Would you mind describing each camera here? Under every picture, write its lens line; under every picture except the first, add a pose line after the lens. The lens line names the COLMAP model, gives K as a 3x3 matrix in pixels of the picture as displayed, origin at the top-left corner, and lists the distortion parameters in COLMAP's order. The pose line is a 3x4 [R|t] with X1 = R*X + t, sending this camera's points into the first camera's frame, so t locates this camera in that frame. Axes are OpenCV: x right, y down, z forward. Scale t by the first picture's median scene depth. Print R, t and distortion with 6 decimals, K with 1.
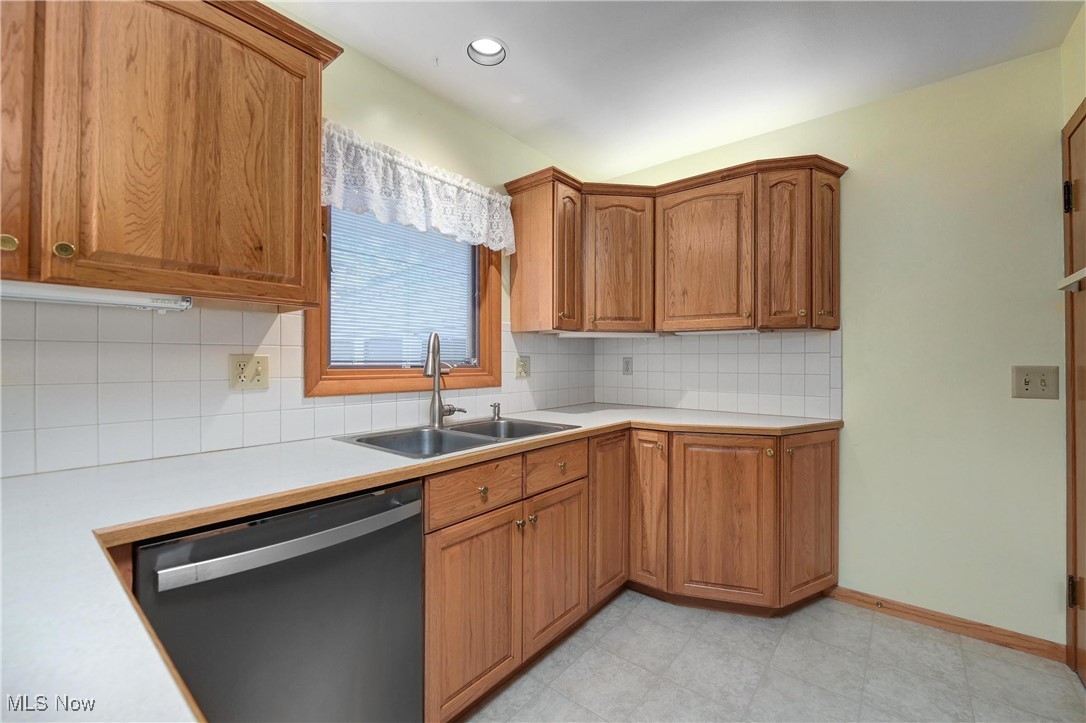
lens RADIAL K [[446.5, 0, 559.3], [0, 446.5, 361.4], [0, 0, 1]] dist [-0.003359, 0.000030]
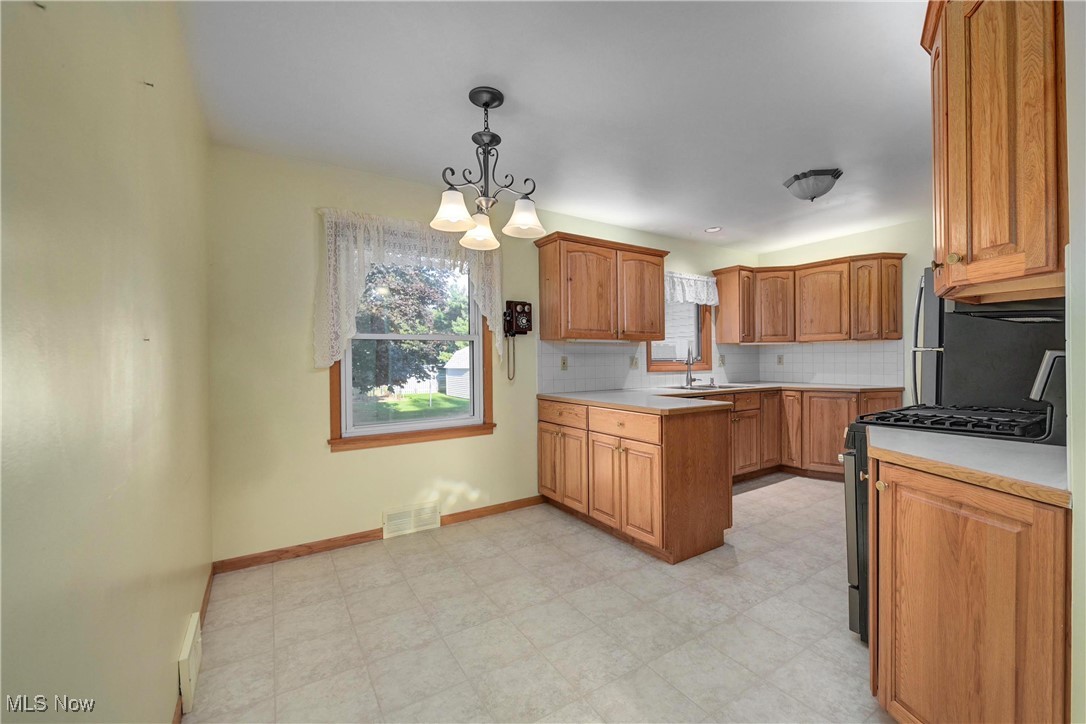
lens RADIAL K [[446.5, 0, 559.3], [0, 446.5, 361.9], [0, 0, 1]] dist [-0.003359, 0.000030]
pose [[0.950196, -0.009737, -0.311500, -0.169156], [0.012598, 0.999895, 0.007174, -0.006520], [0.311397, -0.010741, 0.950219, -1.258156]]
